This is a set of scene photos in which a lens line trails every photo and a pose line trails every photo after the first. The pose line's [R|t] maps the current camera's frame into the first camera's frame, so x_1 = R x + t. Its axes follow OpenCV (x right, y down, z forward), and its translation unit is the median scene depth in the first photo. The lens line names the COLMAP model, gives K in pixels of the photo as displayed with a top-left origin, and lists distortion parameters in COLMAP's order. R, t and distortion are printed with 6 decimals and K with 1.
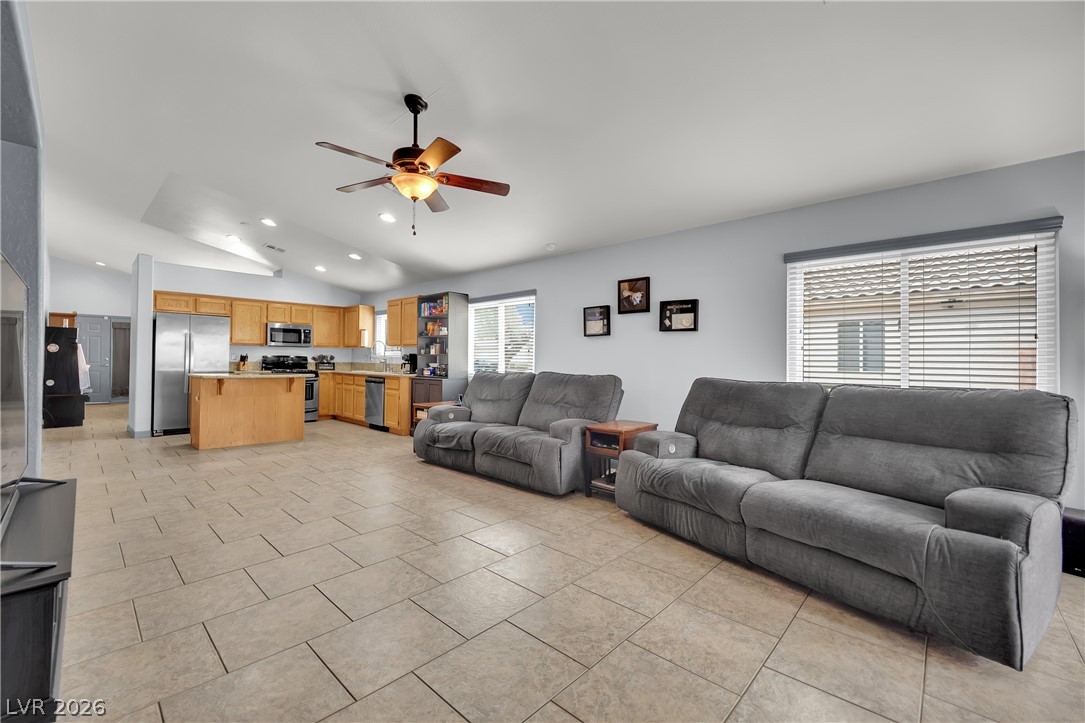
lens RADIAL K [[448.2, 0, 541.4], [0, 448.2, 355.1], [0, 0, 1]] dist [-0.015085, -0.001316]
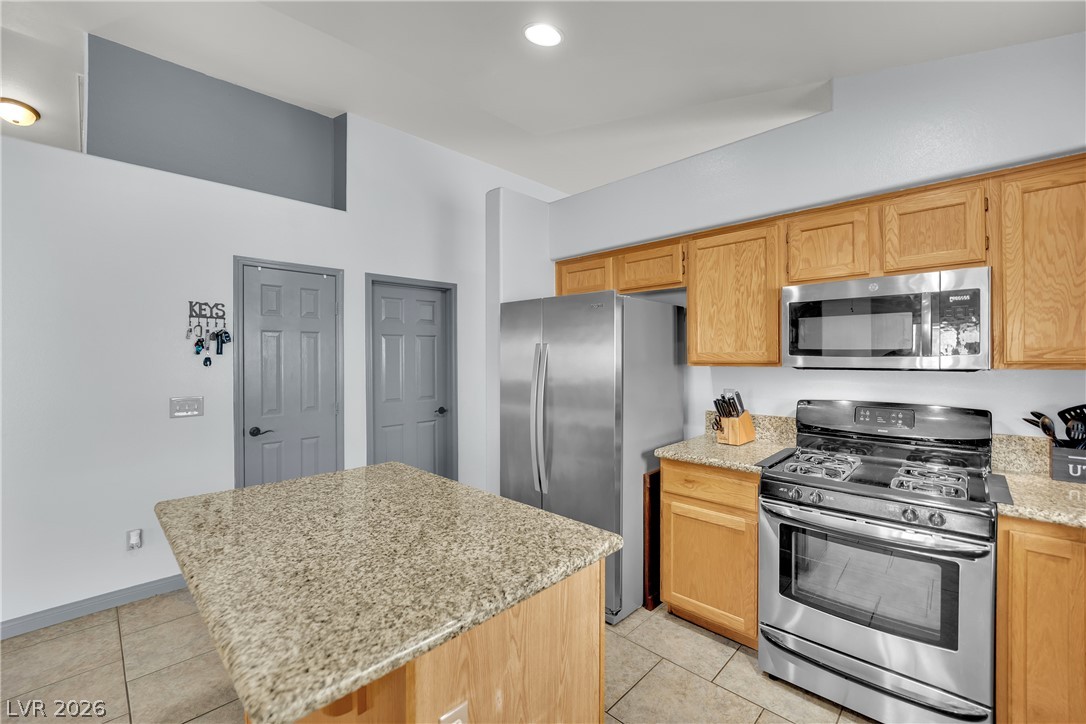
lens RADIAL K [[448.6, 0, 541.9], [0, 448.6, 357.6], [0, 0, 1]] dist [-0.015085, -0.001316]
pose [[-0.016755, -0.008526, -0.999823, -0.335971], [0.017749, 0.999804, -0.008823, -0.028947], [0.999702, -0.017893, -0.016600, 0.878221]]
